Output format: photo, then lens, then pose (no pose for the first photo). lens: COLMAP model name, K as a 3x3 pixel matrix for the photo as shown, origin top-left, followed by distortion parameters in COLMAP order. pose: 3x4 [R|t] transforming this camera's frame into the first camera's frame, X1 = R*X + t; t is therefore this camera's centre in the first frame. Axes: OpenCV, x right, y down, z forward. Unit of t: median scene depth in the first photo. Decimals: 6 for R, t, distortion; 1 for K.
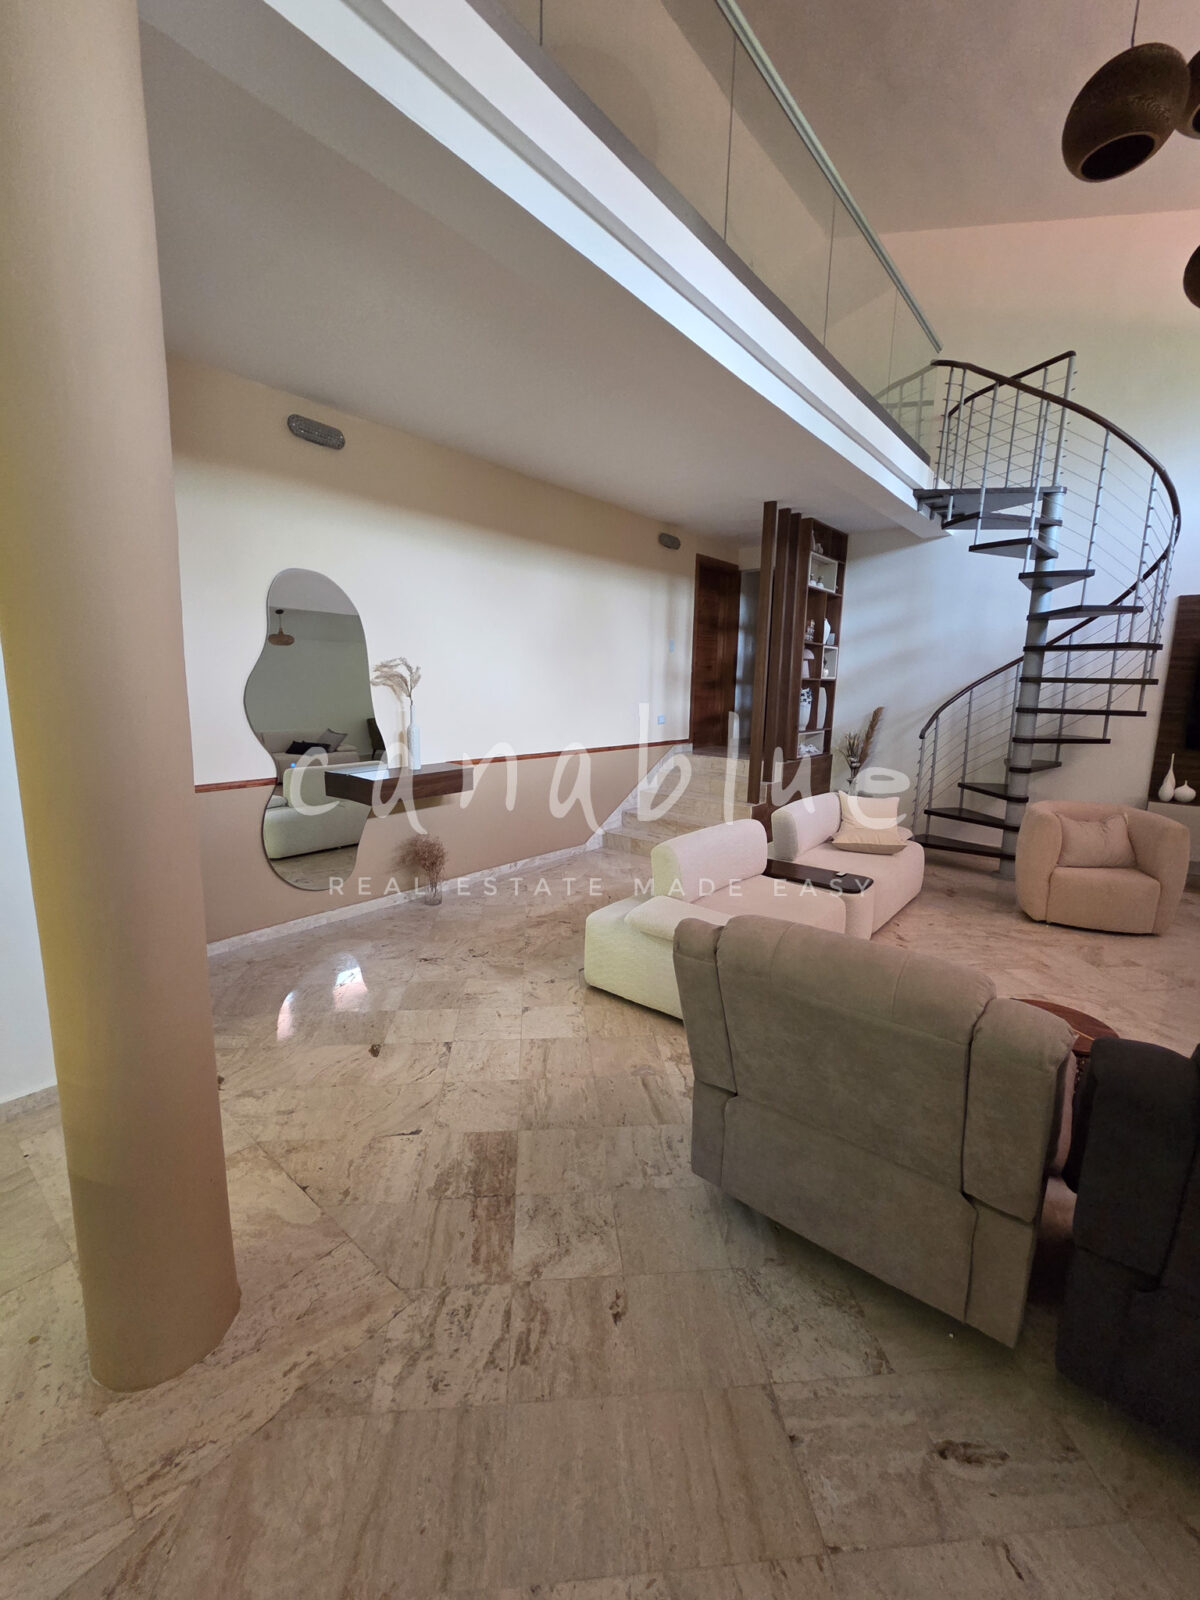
lens RADIAL K [[658.5, 0, 596.3], [0, 658.5, 798.6], [0, 0, 1]] dist [-0.000711, -0.000486]
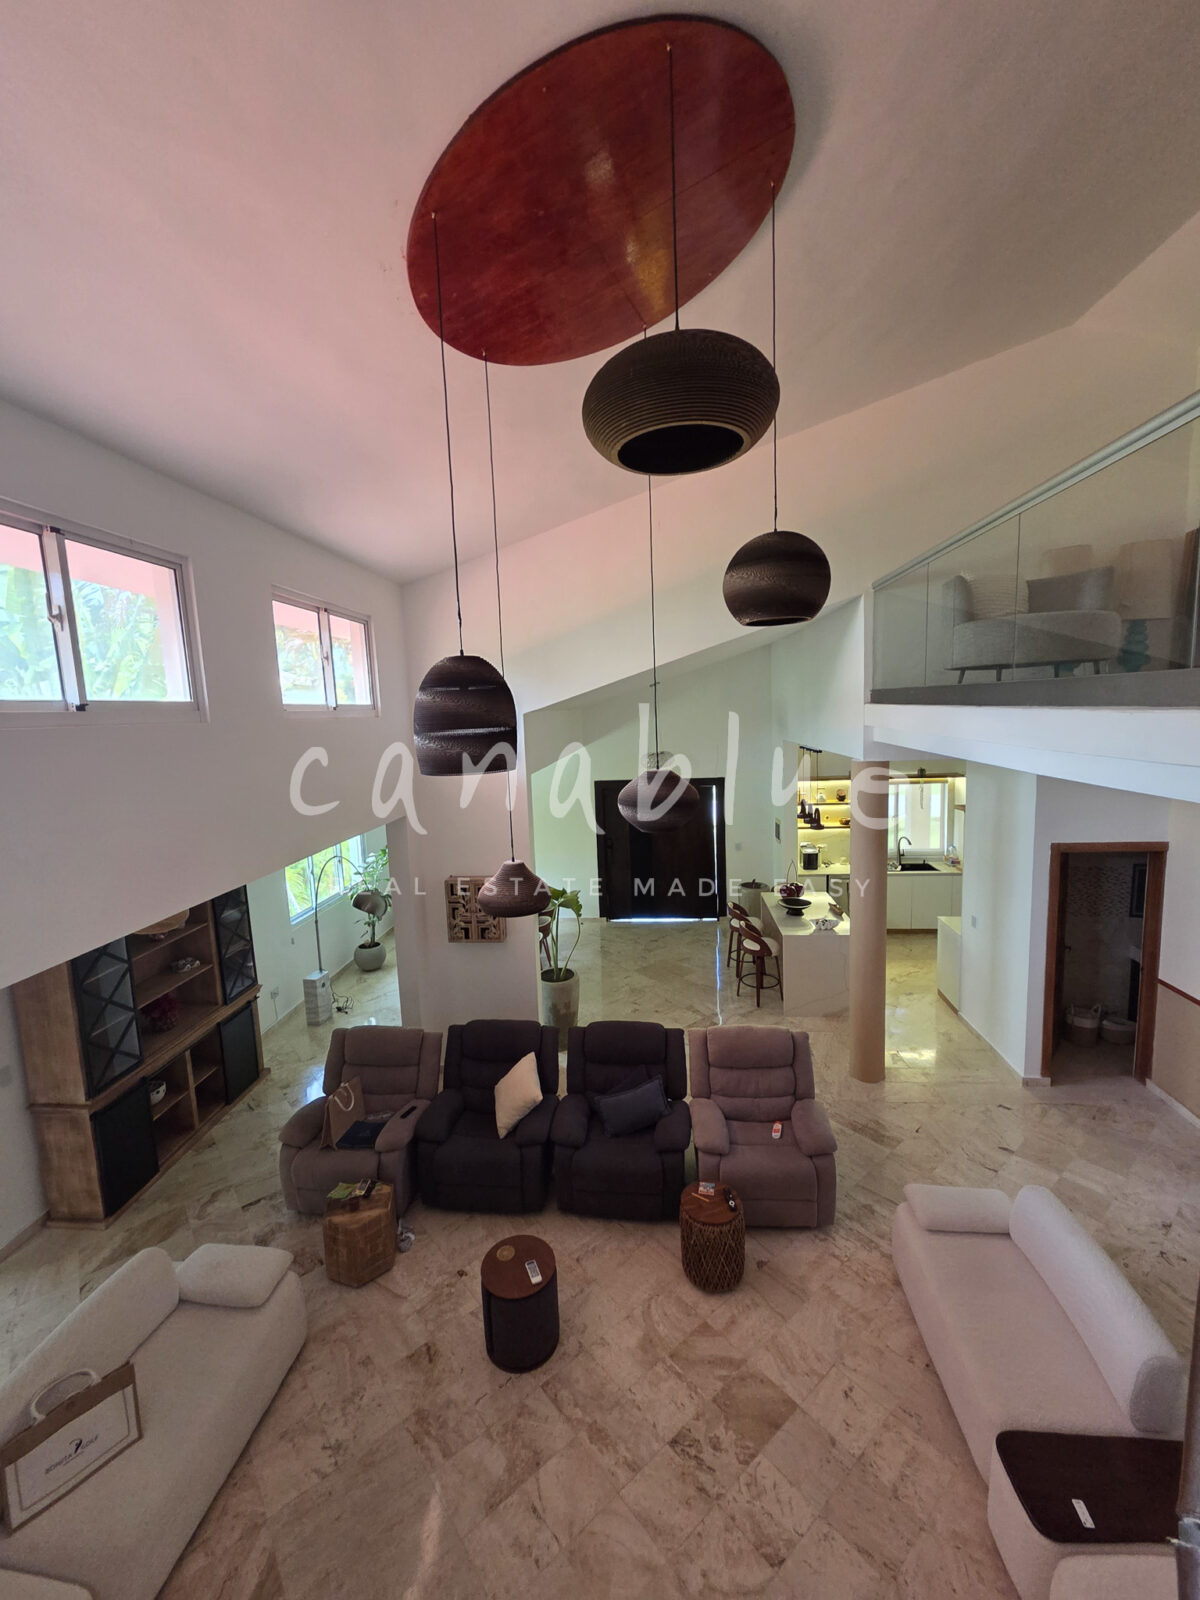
lens RADIAL K [[658.5, 0, 592.2], [0, 658.5, 790.6], [0, 0, 1]] dist [-0.000711, -0.000486]
pose [[-0.832205, 0.085089, -0.547900, 1.840534], [-0.068002, 0.965032, 0.253158, -1.139919], [0.550282, 0.247937, -0.797319, 1.966076]]
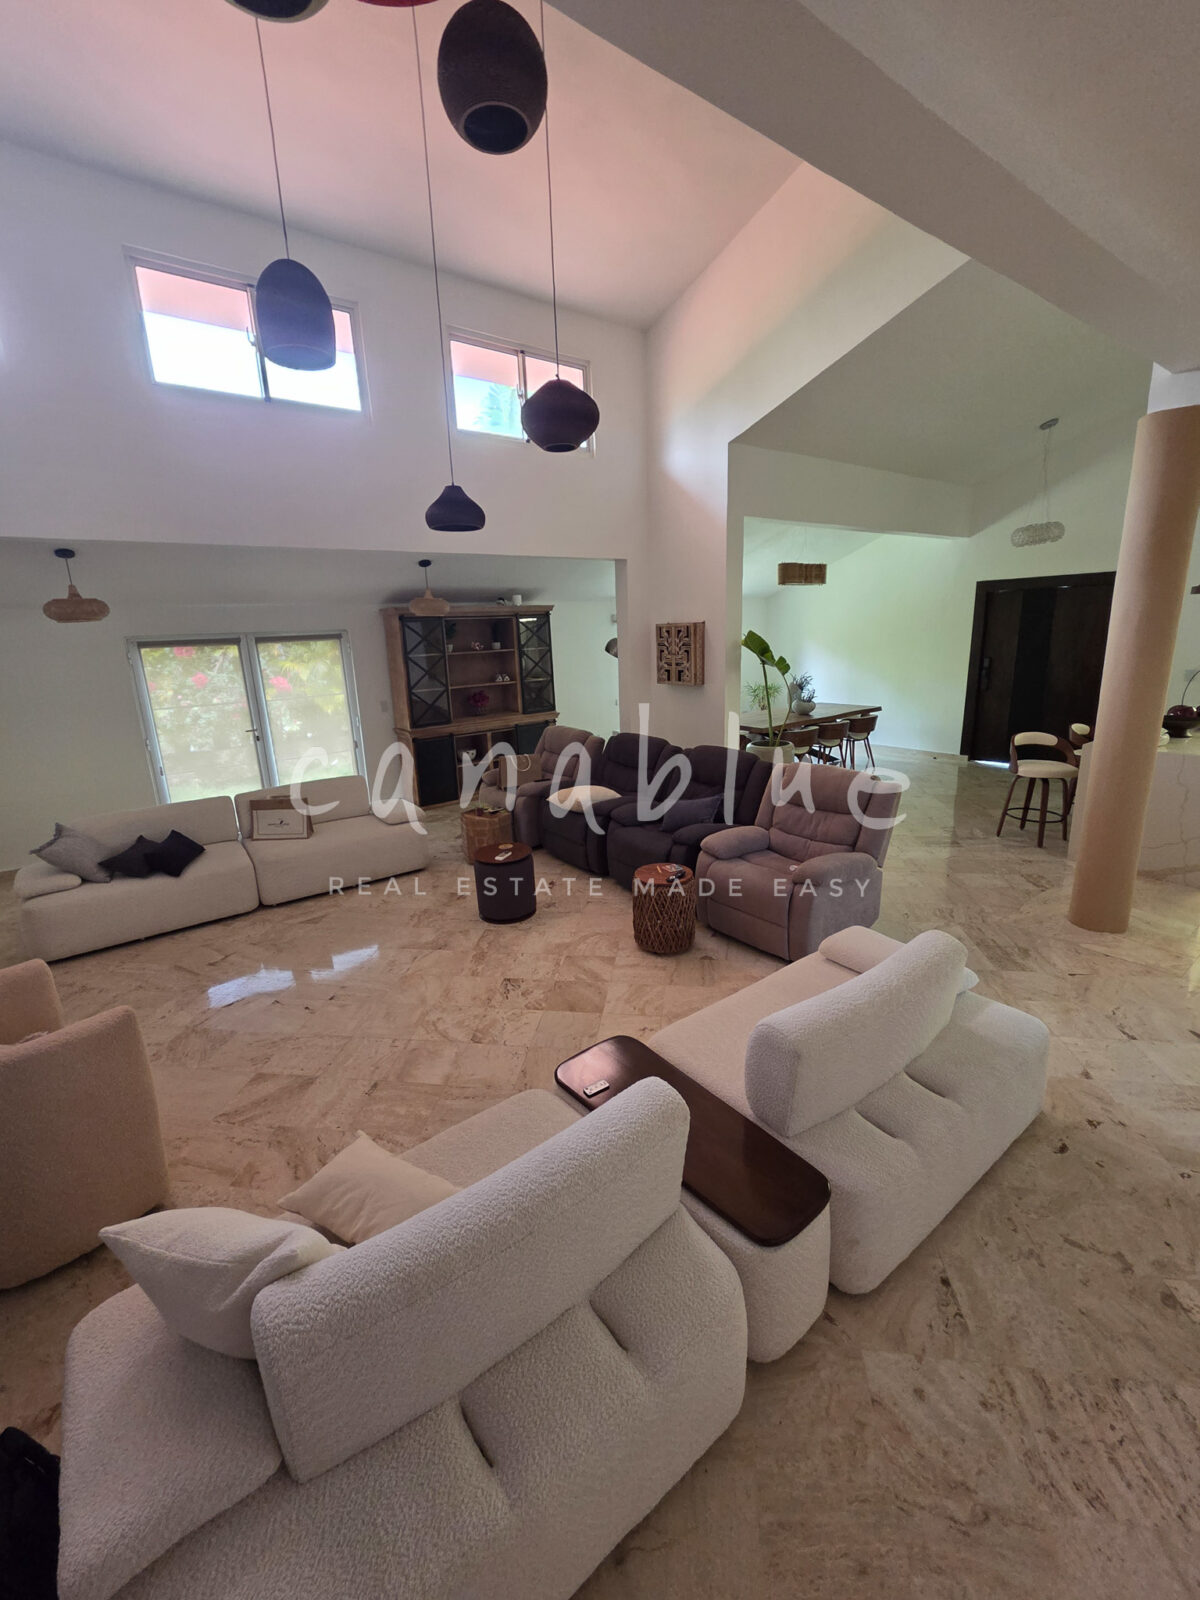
lens RADIAL K [[658.5, 0, 590.4], [0, 658.5, 794.0], [0, 0, 1]] dist [-0.000711, -0.000486]
pose [[-0.971051, -0.037210, 0.235956, 0.482918], [0.063310, 0.912377, 0.404426, -0.582543], [-0.230329, 0.407657, -0.883609, 2.537139]]
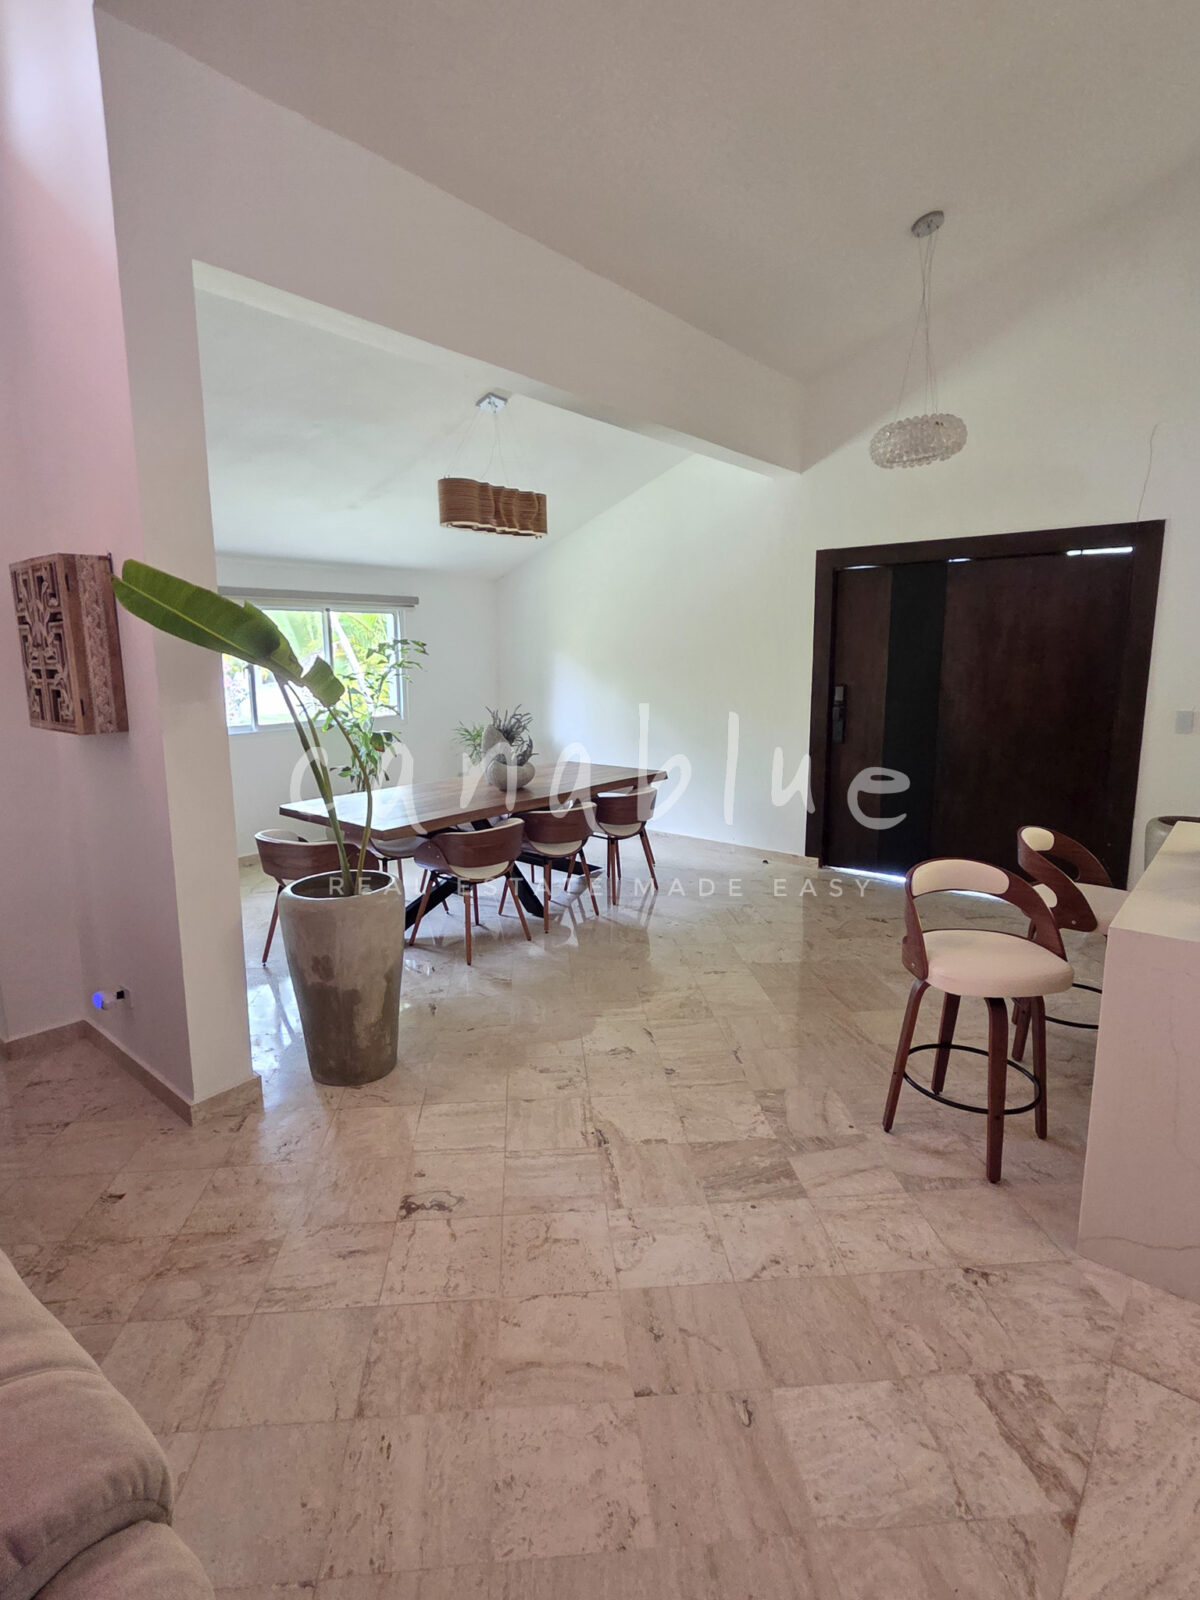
lens RADIAL K [[811.6, 0, 591.8], [0, 811.6, 785.1], [0, 0, 1]] dist [0.005608, -0.000637]
pose [[-0.999933, -0.010089, 0.005618, -0.023783], [-0.007675, 0.944131, 0.329482, -0.178636], [-0.008628, 0.329416, -0.944145, 0.941265]]
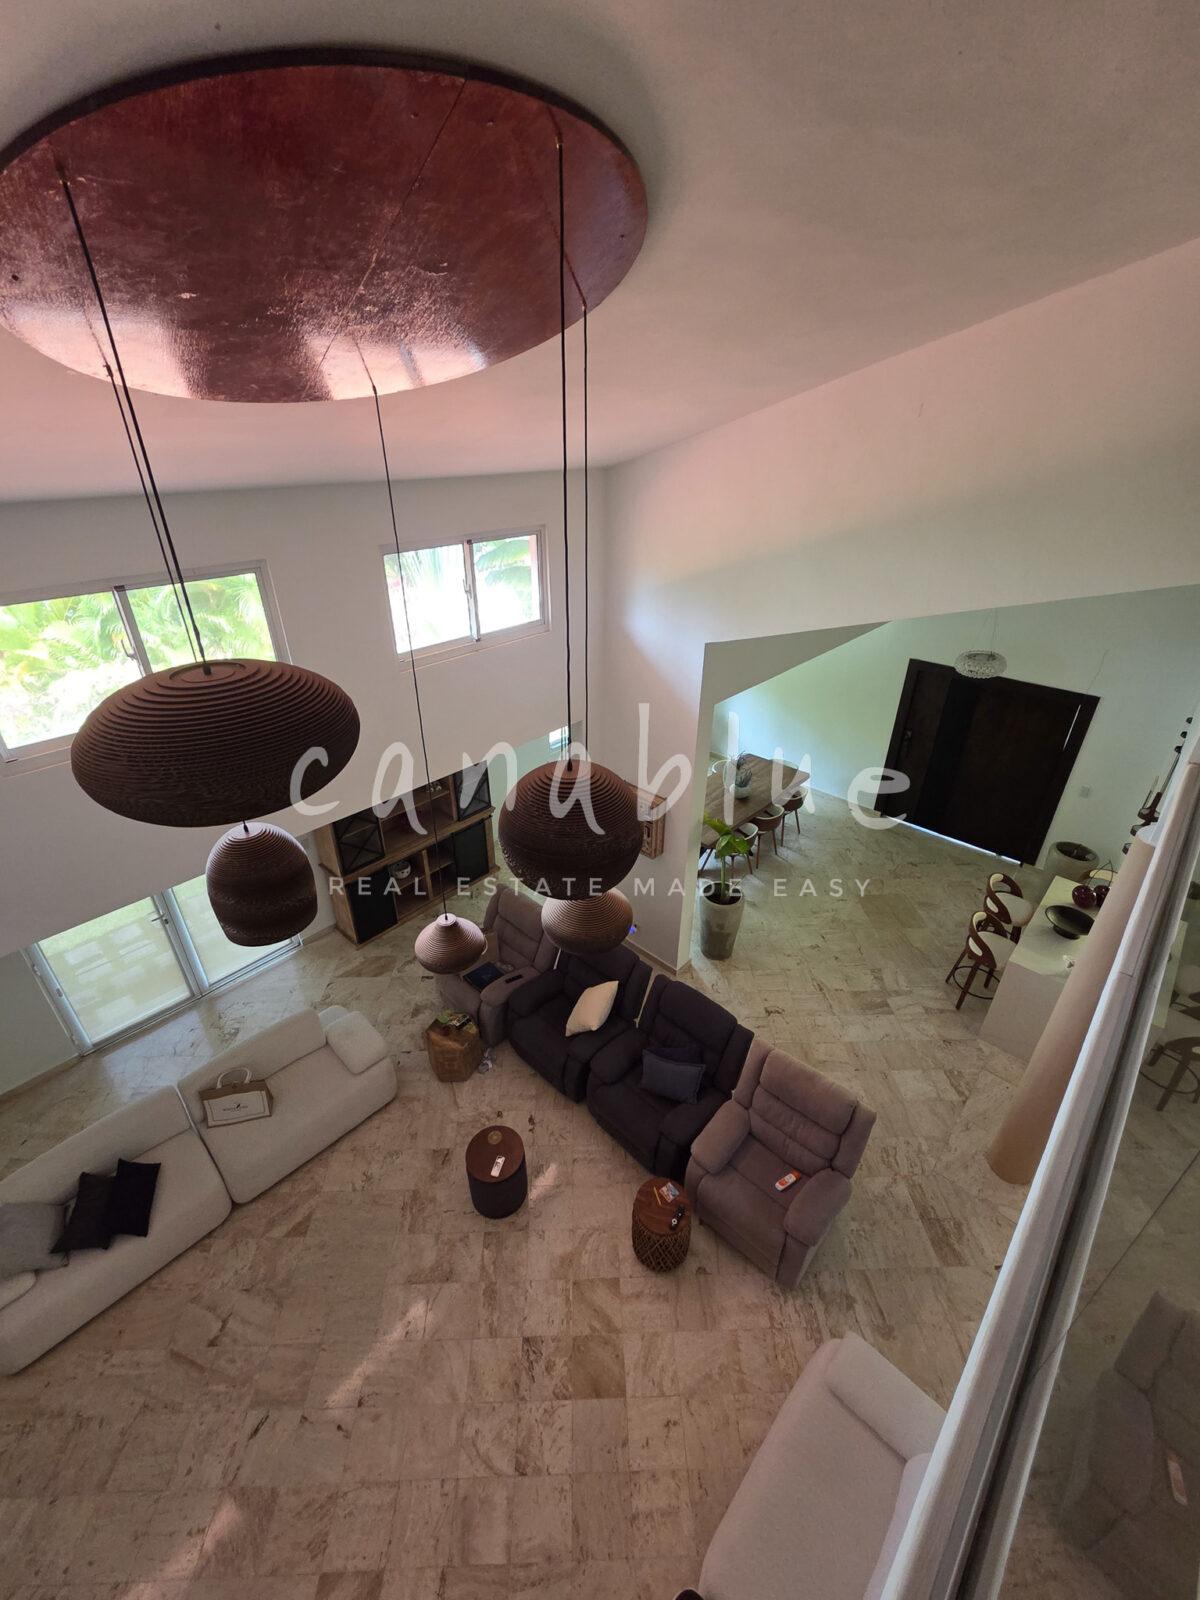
lens RADIAL K [[658.5, 0, 592.8], [0, 658.5, 792.8], [0, 0, 1]] dist [-0.000711, -0.000486]
pose [[-0.997912, -0.045190, 0.046153, 0.870163], [-0.006460, 0.780769, 0.624786, -1.754880], [-0.064269, 0.623183, -0.779431, 1.754260]]
